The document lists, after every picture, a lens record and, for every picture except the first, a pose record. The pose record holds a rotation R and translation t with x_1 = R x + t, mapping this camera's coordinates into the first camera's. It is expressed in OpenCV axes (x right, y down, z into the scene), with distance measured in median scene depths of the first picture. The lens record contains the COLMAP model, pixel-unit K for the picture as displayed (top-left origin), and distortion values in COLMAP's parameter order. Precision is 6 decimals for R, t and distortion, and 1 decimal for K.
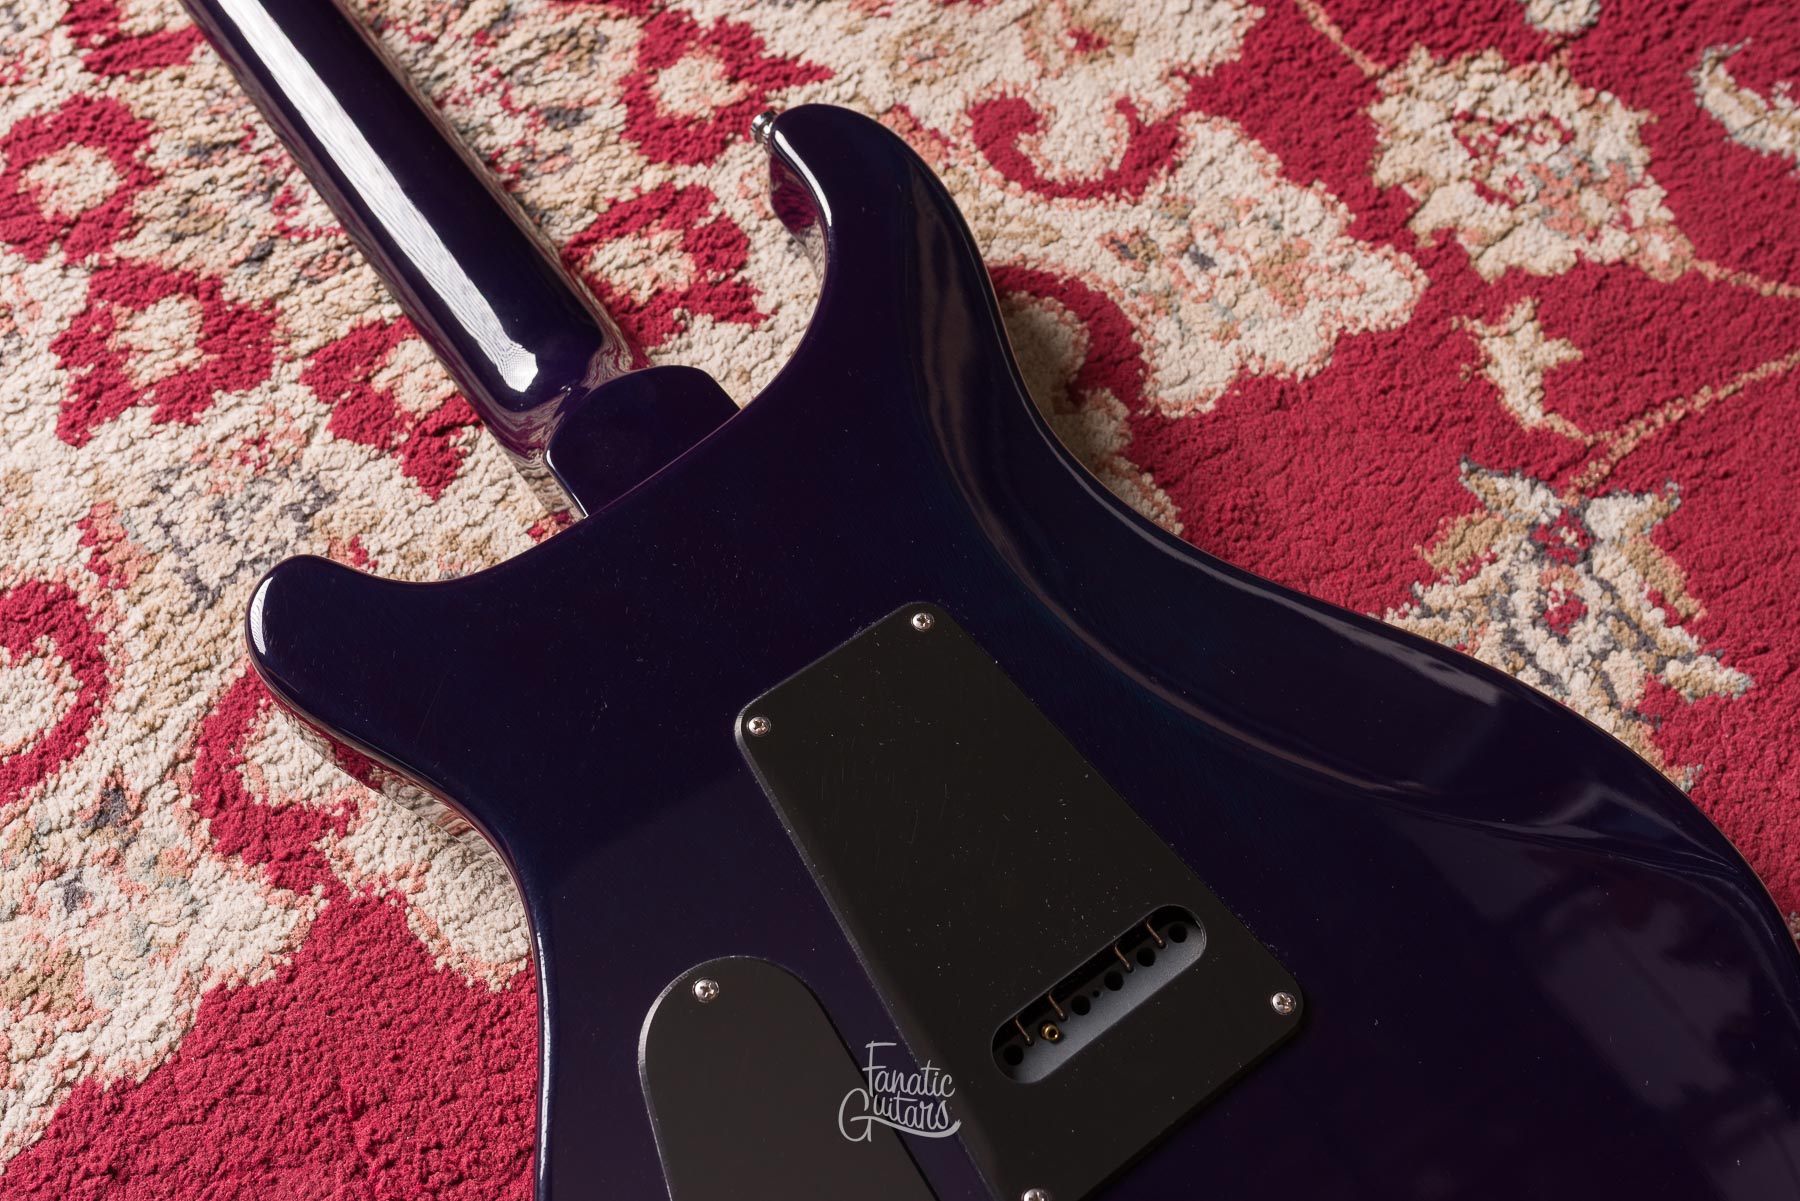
lens RADIAL K [[1798.9, 0, 907.4], [0, 1798.9, 595.6], [0, 0, 1]] dist [0.003314, 0.000000]
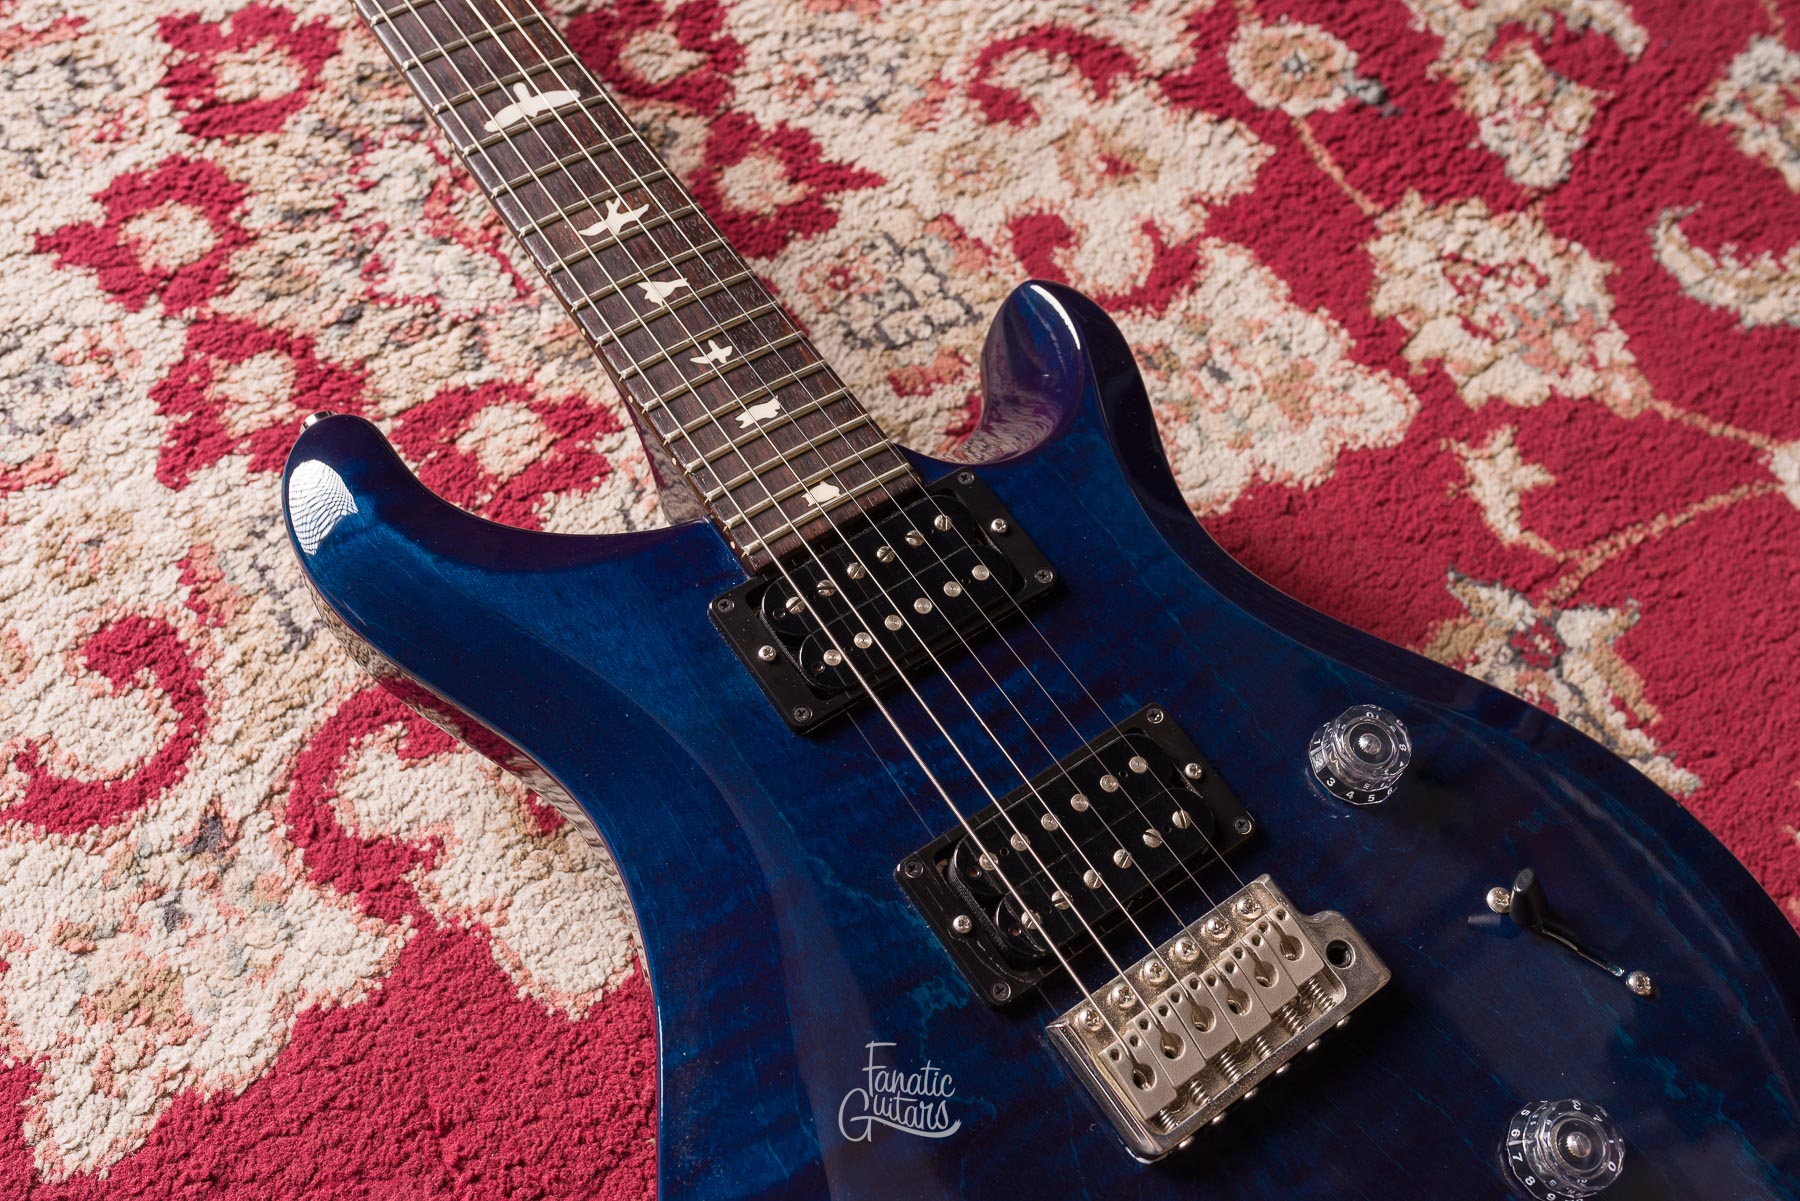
lens RADIAL K [[1798.9, 0, 909.9], [0, 1798.9, 592.9], [0, 0, 1]] dist [0.003314, 0.000000]
pose [[0.996256, 0.050835, 0.069921, -0.099242], [-0.048382, 0.998168, -0.036343, -0.004761], [-0.071640, 0.032824, 0.996890, -0.079040]]
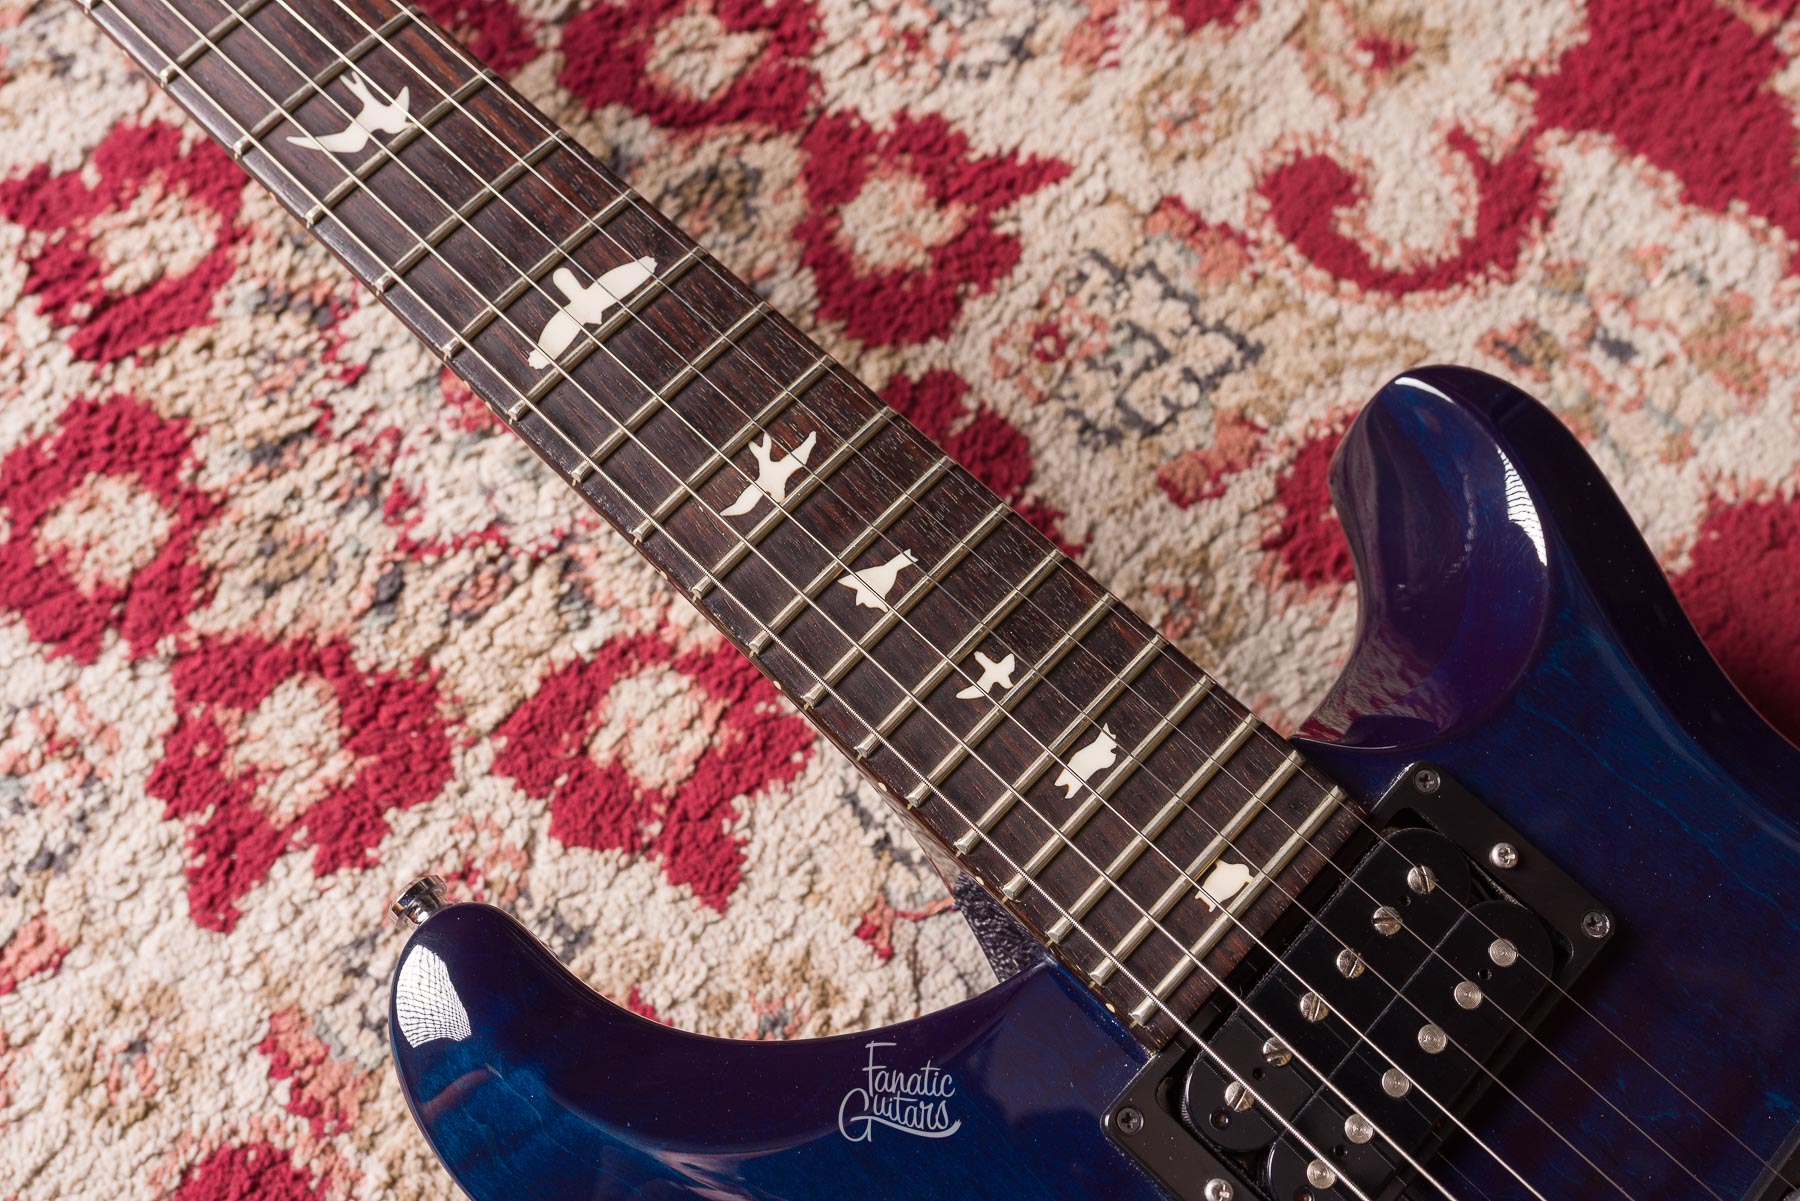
lens RADIAL K [[1798.9, 0, 908.1], [0, 1798.9, 609.1], [0, 0, 1]] dist [0.003314, 0.000000]
pose [[0.982495, -0.185304, 0.019109, -0.171383], [0.180638, 0.972747, 0.145375, -0.257942], [-0.045527, -0.139378, 0.989192, 0.270608]]
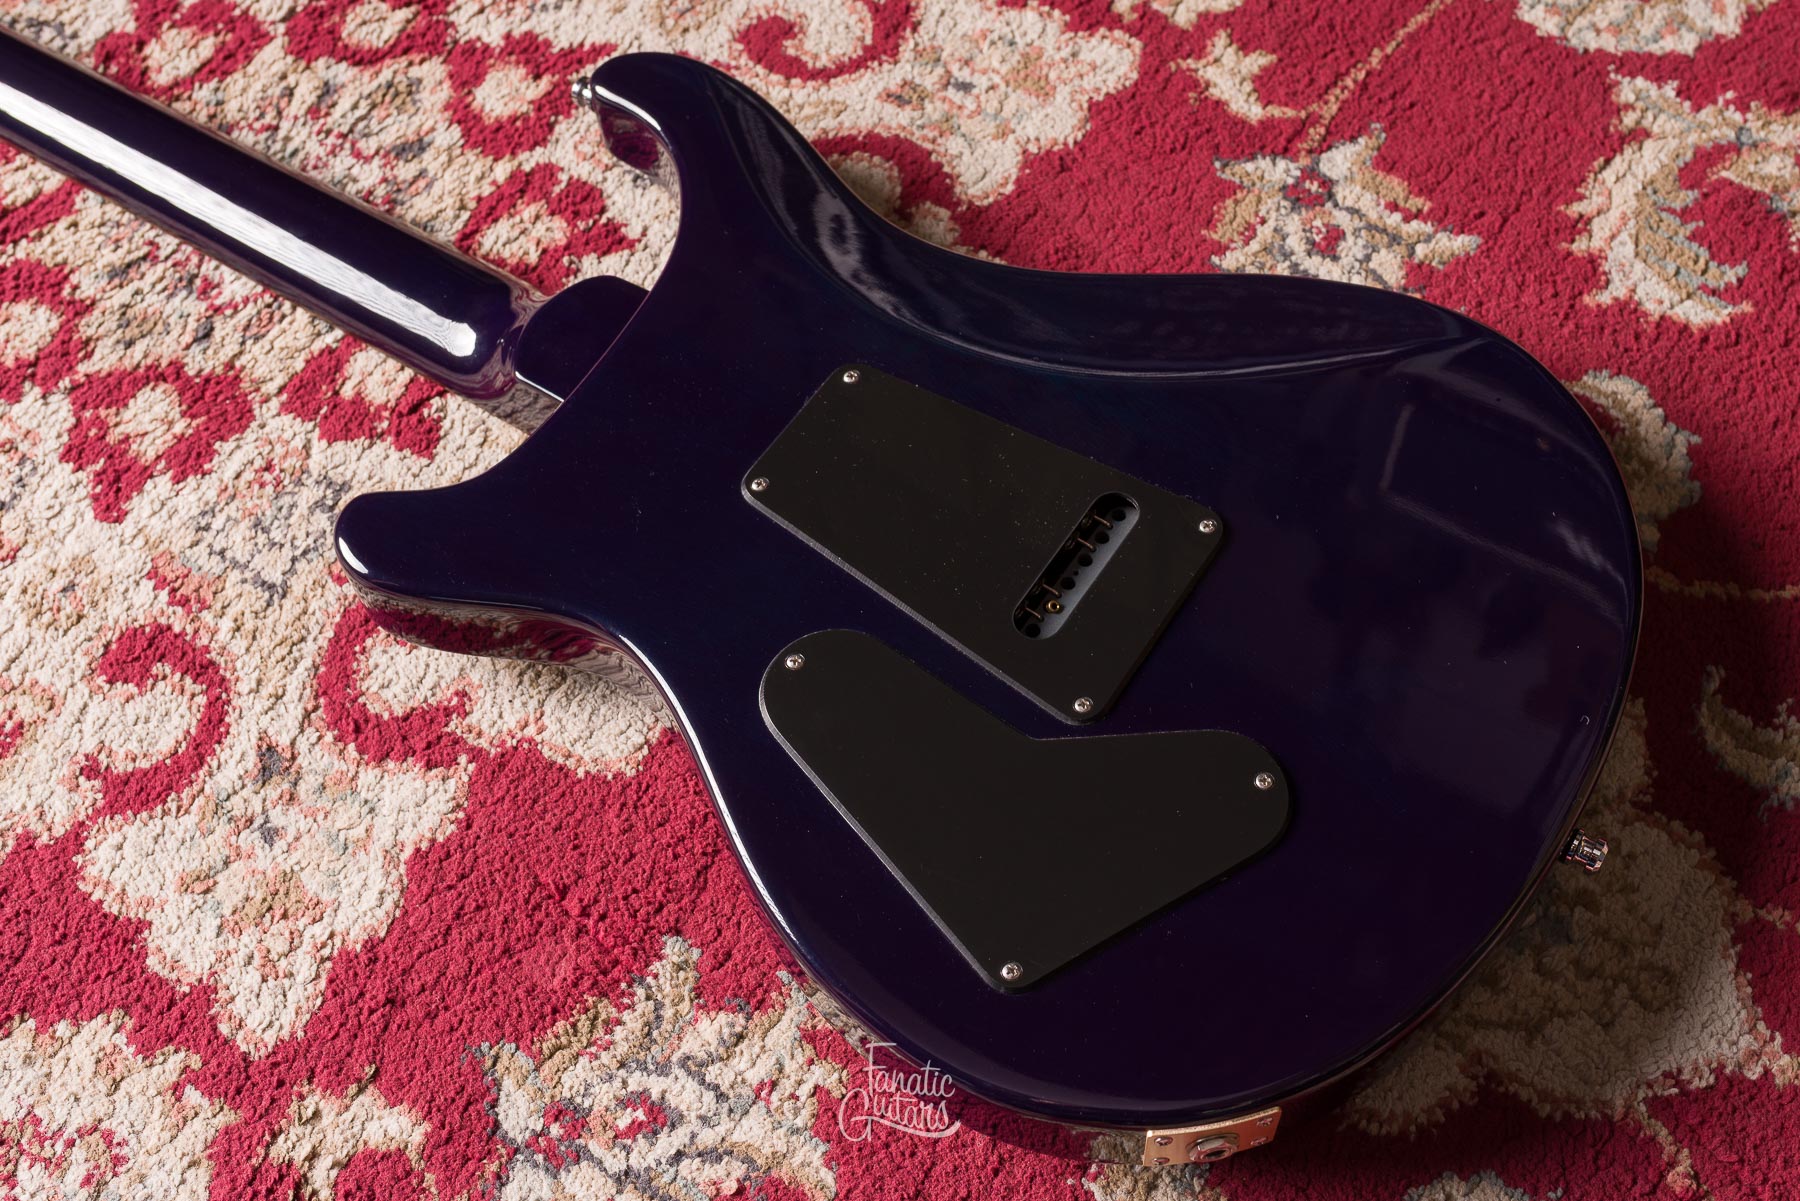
lens RADIAL K [[2072.0, 0, 1049.2], [0, 2072.0, 598.4], [0, 0, 1]] dist [0.002643, 0.000000]
pose [[0.928077, -0.348553, 0.131090, -0.090853], [0.356282, 0.933510, -0.040274, 0.224667], [-0.108336, 0.084082, 0.990552, -0.380691]]
